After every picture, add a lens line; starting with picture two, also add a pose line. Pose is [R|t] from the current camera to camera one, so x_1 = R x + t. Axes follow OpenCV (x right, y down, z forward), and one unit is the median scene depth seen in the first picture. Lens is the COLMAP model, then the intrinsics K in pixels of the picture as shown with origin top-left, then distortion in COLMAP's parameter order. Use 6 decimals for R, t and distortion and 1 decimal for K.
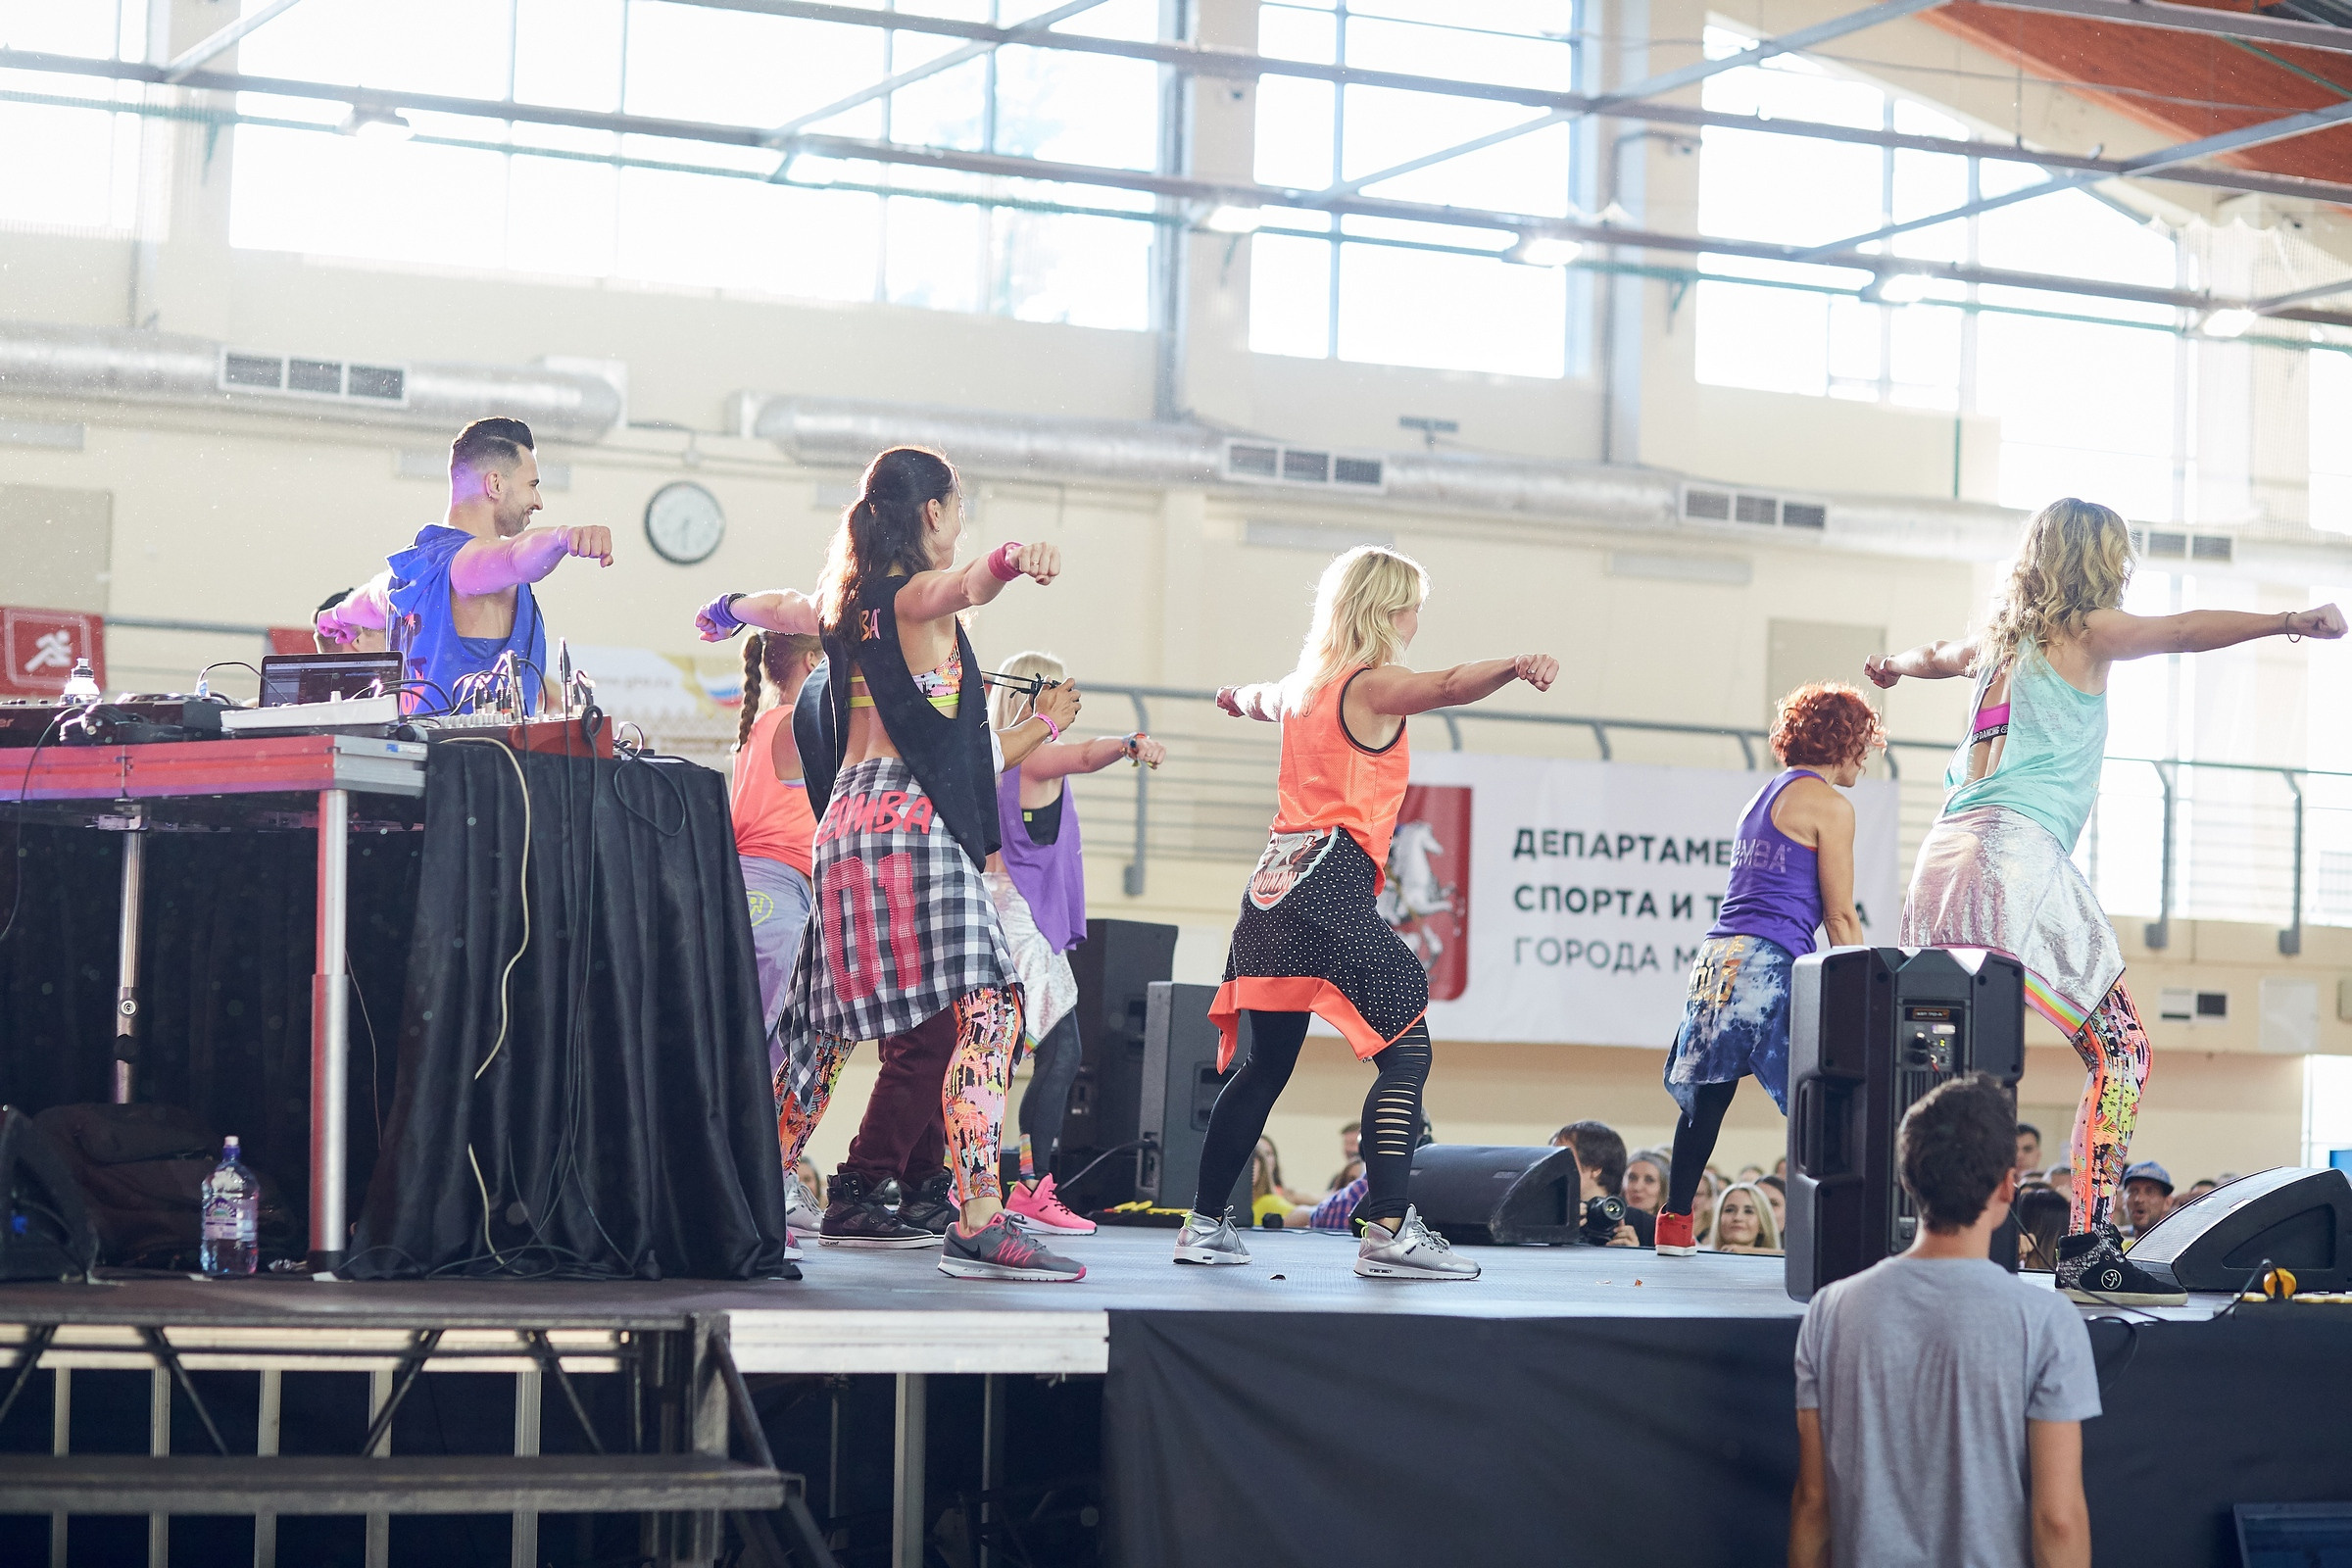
lens RADIAL K [[5509.8, 0, 1176.0], [0, 5509.8, 784.0], [0, 0, 1]] dist [-0.118735, -0.382545]
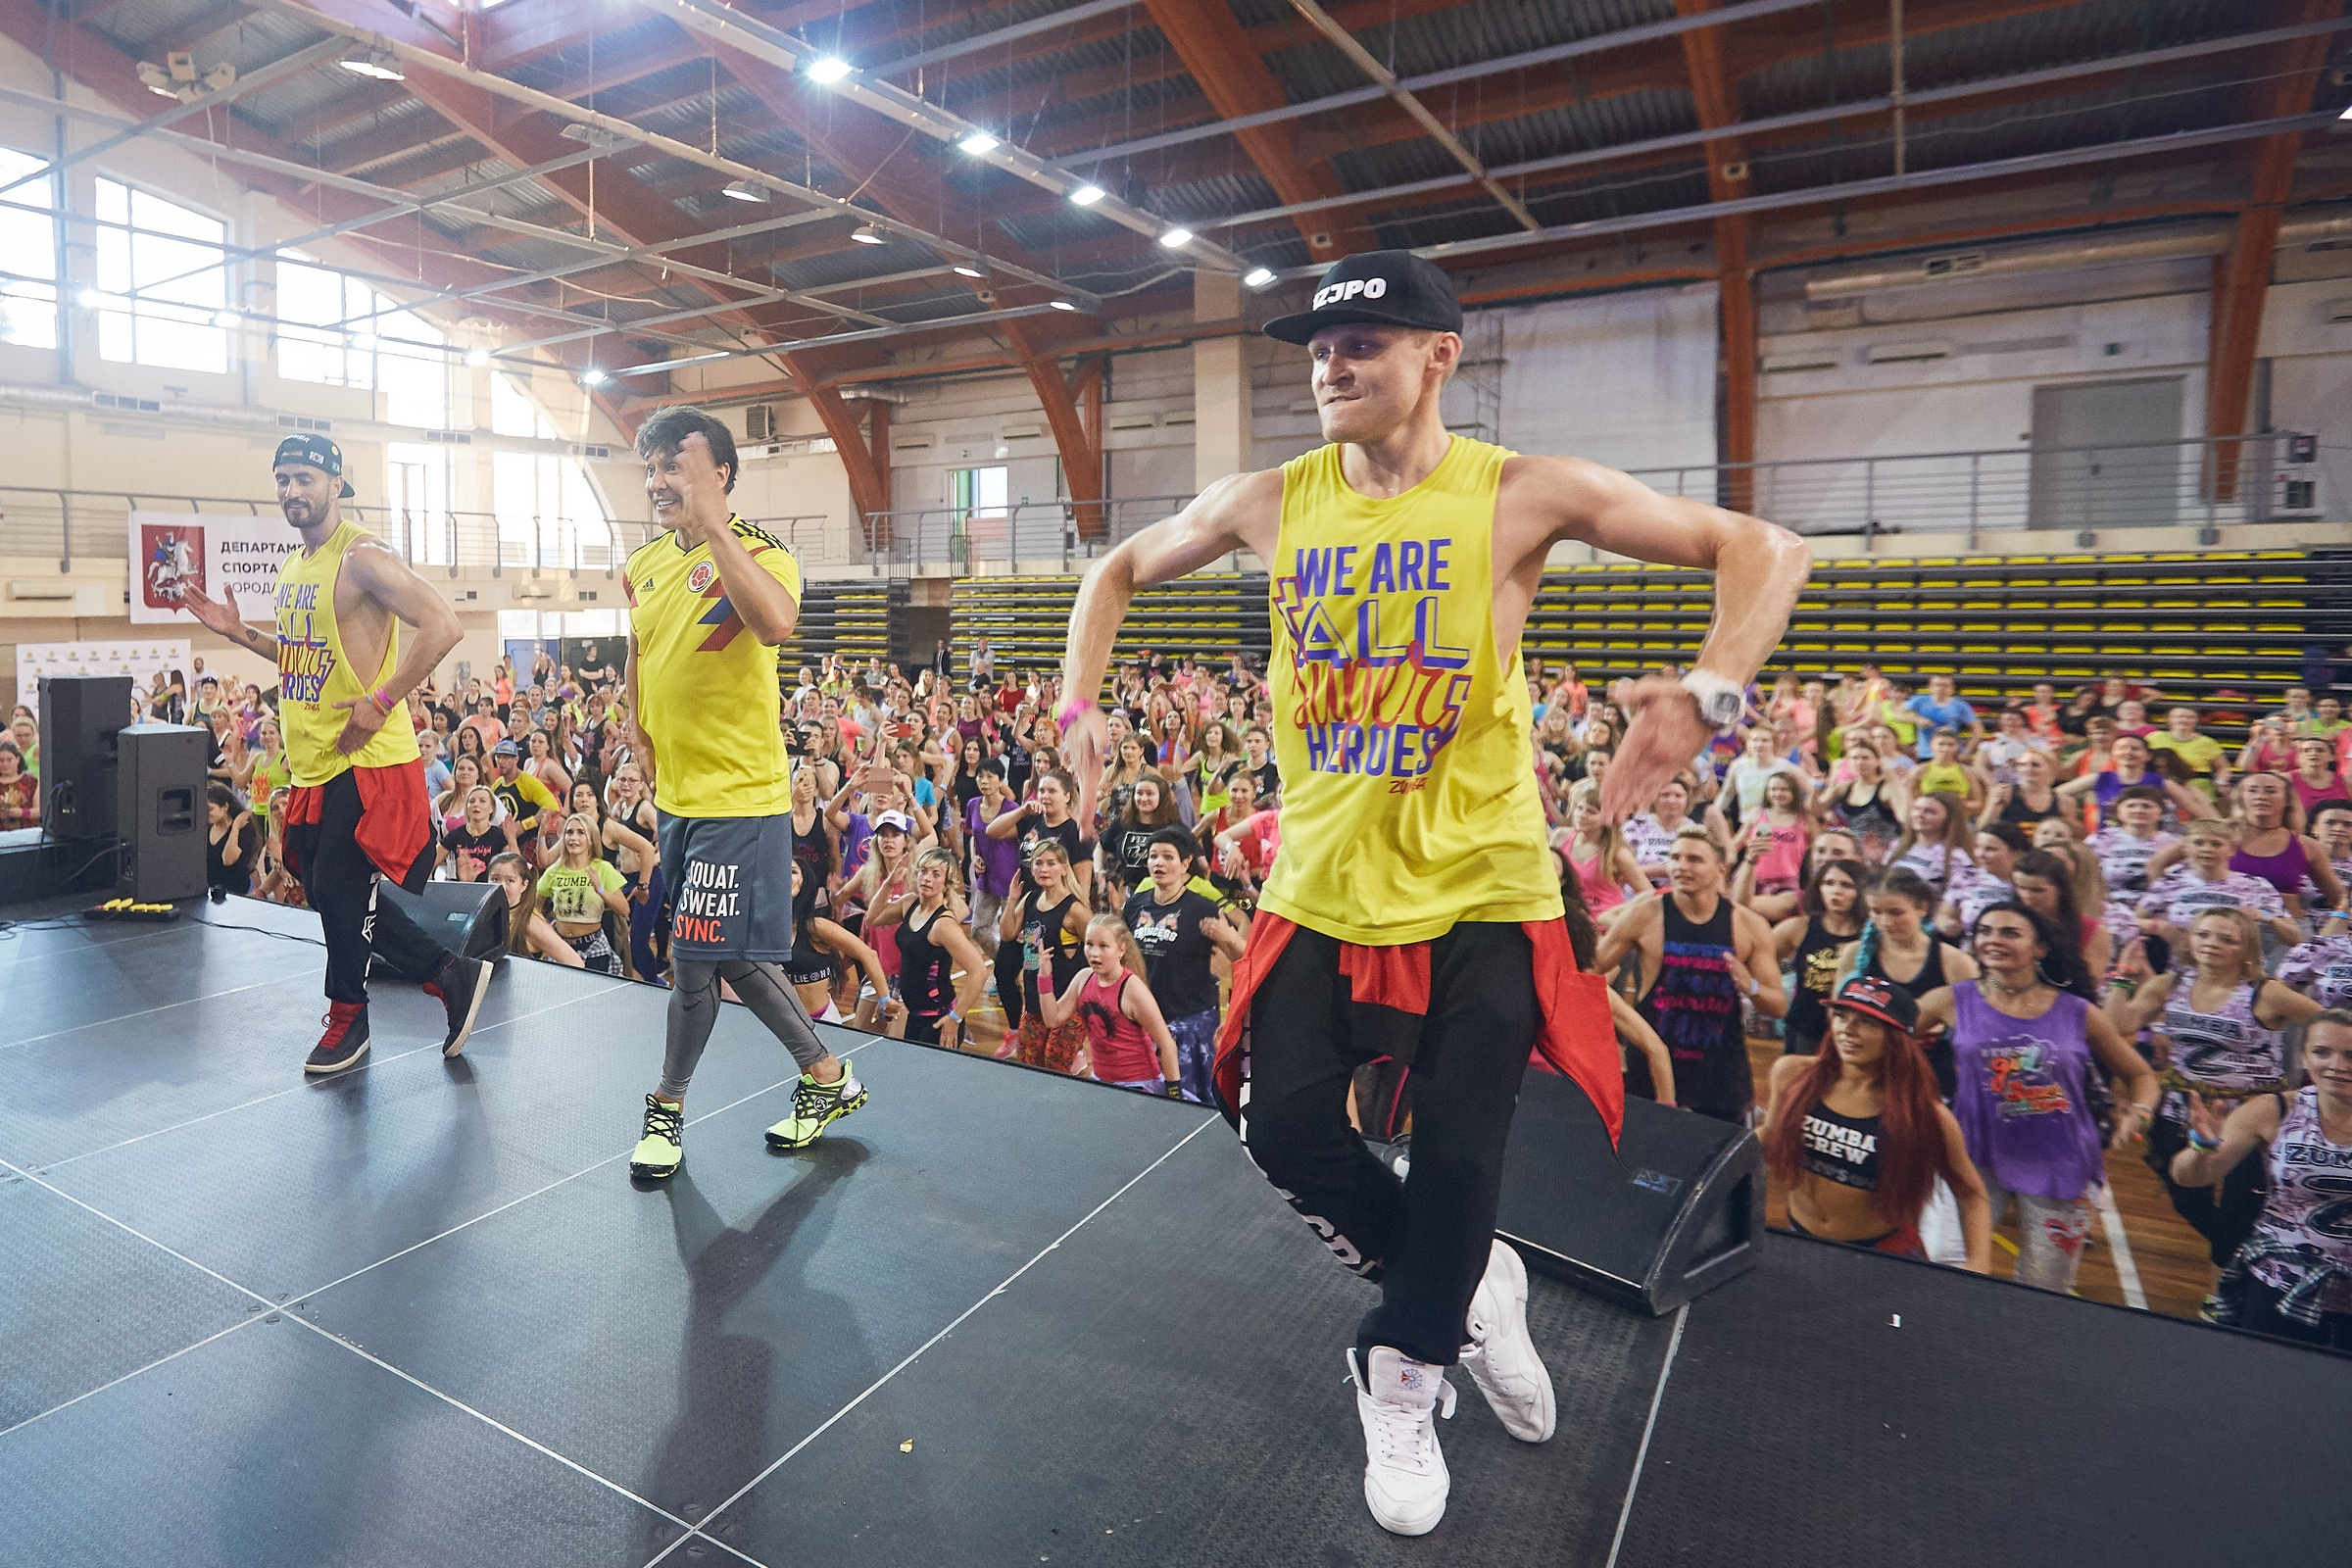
lens RADIAL K [[1407.5, 0, 767.5], [0, 1407.5, 666.0], [0, 0, 1]] dist [-0.002087, -0.000761]
pose [[0.893940, -0.059933, 0.444161, -0.008550], [0.008987, 0.993216, 0.115933, -0.008840], [-0.448096, -0.099645, 0.888415, 0.264095]]
